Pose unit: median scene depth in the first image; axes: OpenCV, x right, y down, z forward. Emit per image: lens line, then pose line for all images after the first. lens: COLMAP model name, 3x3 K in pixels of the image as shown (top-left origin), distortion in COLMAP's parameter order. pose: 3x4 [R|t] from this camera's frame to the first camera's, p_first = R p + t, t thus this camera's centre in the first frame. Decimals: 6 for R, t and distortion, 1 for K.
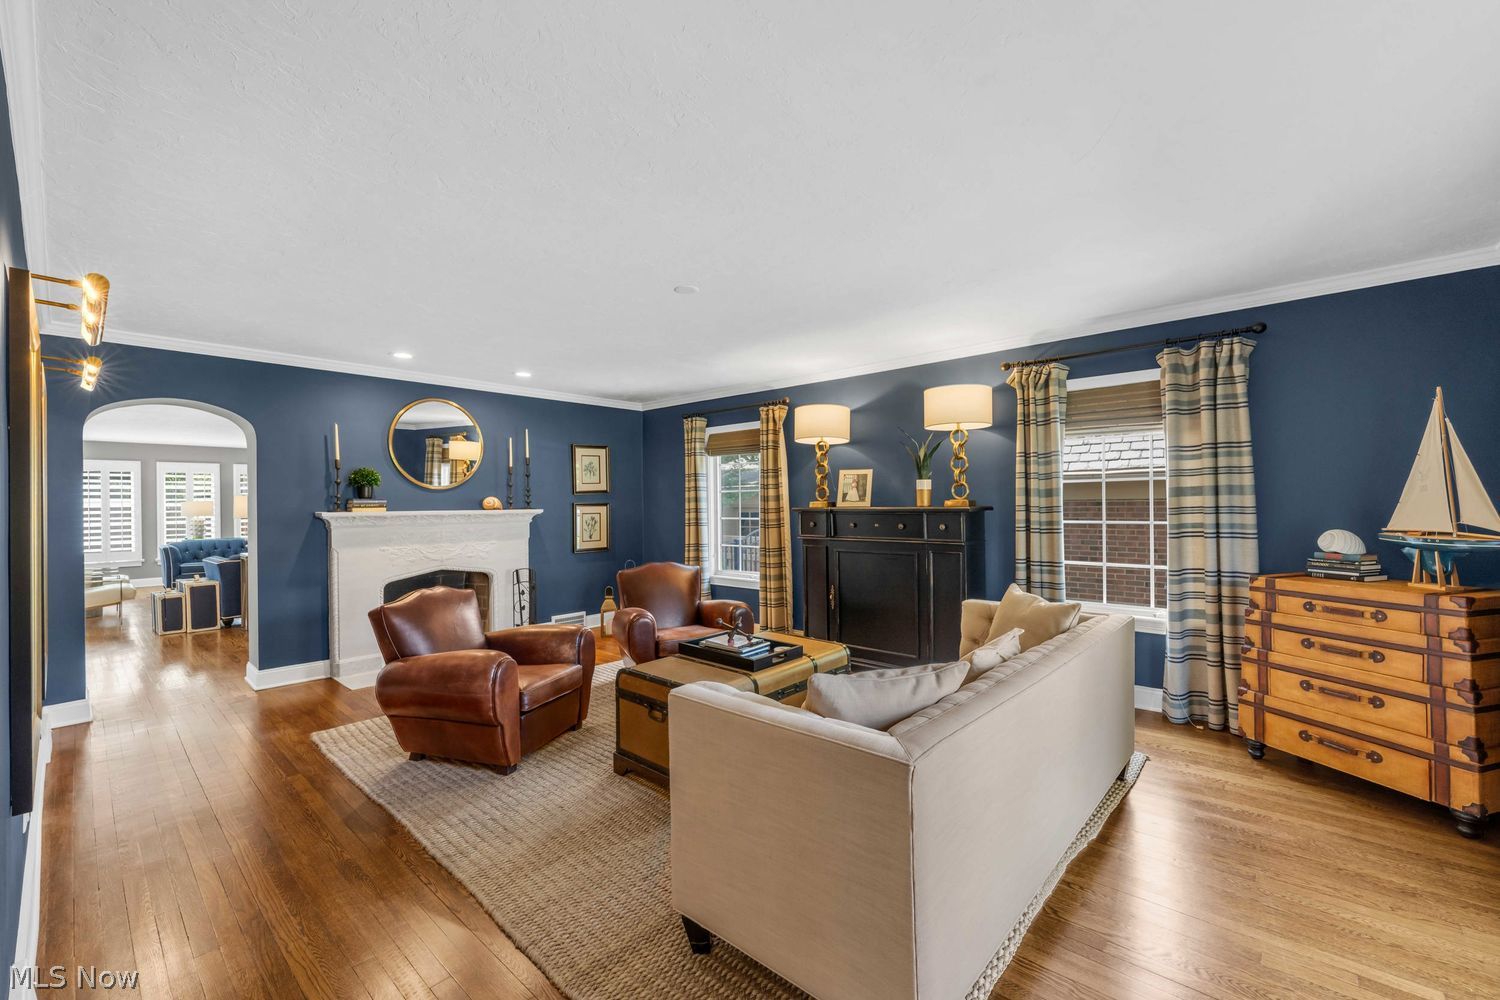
lens RADIAL K [[612.8, 0, 742.3], [0, 612.8, 500.1], [0, 0, 1]] dist [-0.001989, -0.000759]
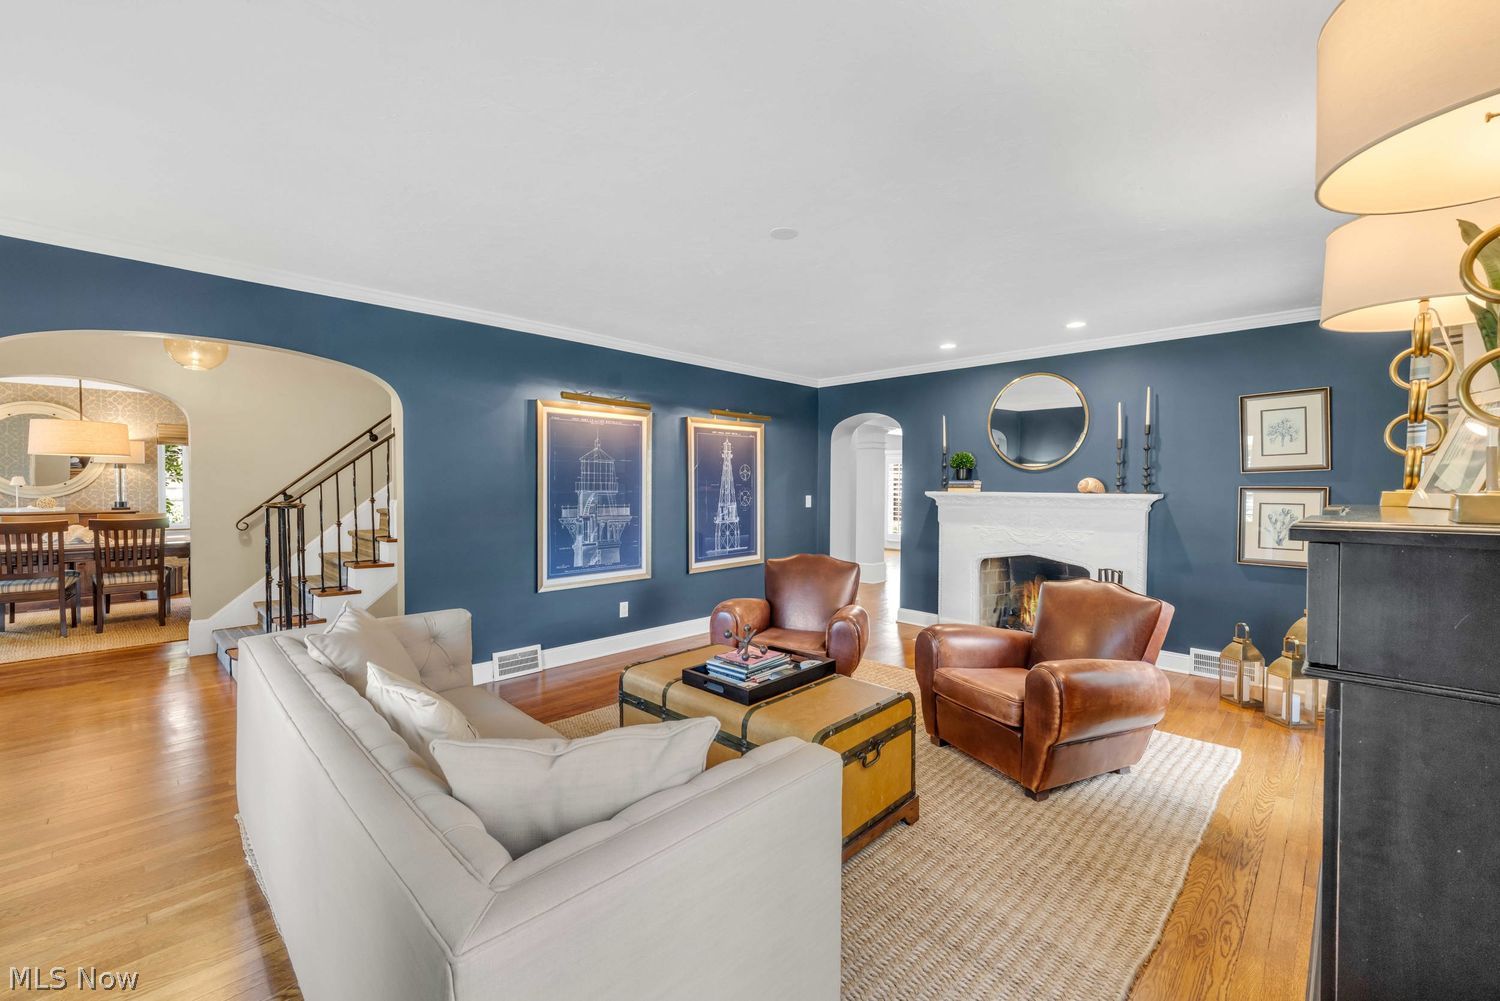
lens RADIAL K [[612.8, 0, 747.7], [0, 612.8, 494.5], [0, 0, 1]] dist [-0.001989, -0.000759]
pose [[-0.035107, 0.025147, -0.999067, 0.449039], [0.000630, 0.999684, 0.025140, -0.003441], [0.999383, 0.000254, -0.035112, 0.575310]]
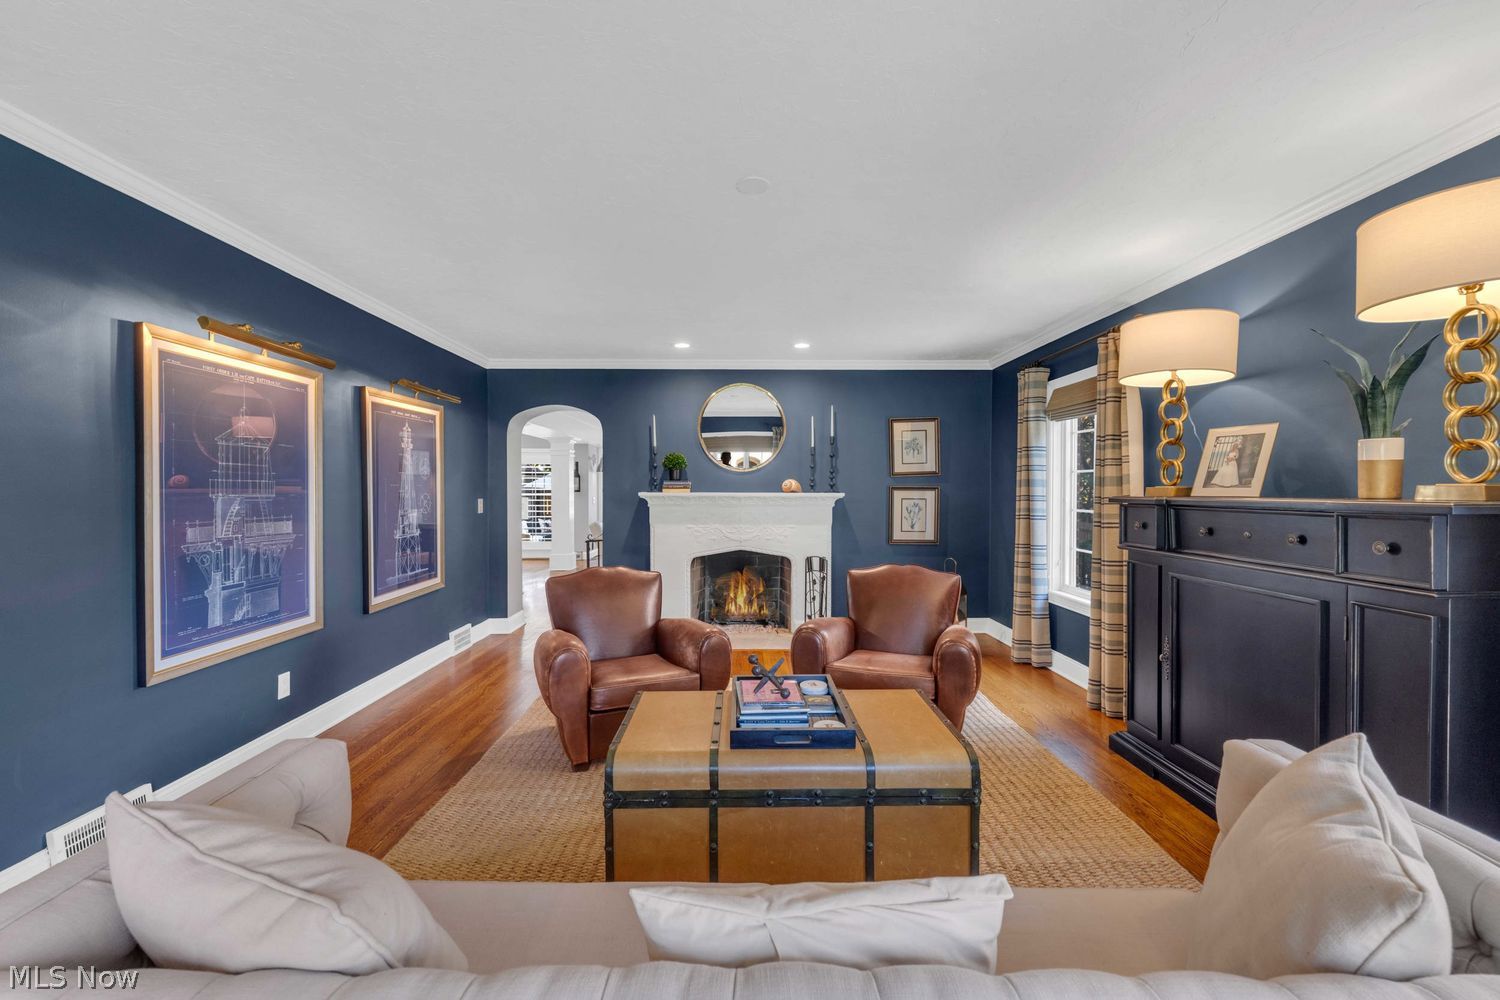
lens RADIAL K [[612.8, 0, 747.9], [0, 612.8, 498.7], [0, 0, 1]] dist [-0.001989, -0.000759]
pose [[0.679406, 0.022451, -0.733419, 0.257737], [-0.005318, 0.999656, 0.025674, 0.001138], [0.733743, -0.013543, 0.679292, 0.301035]]
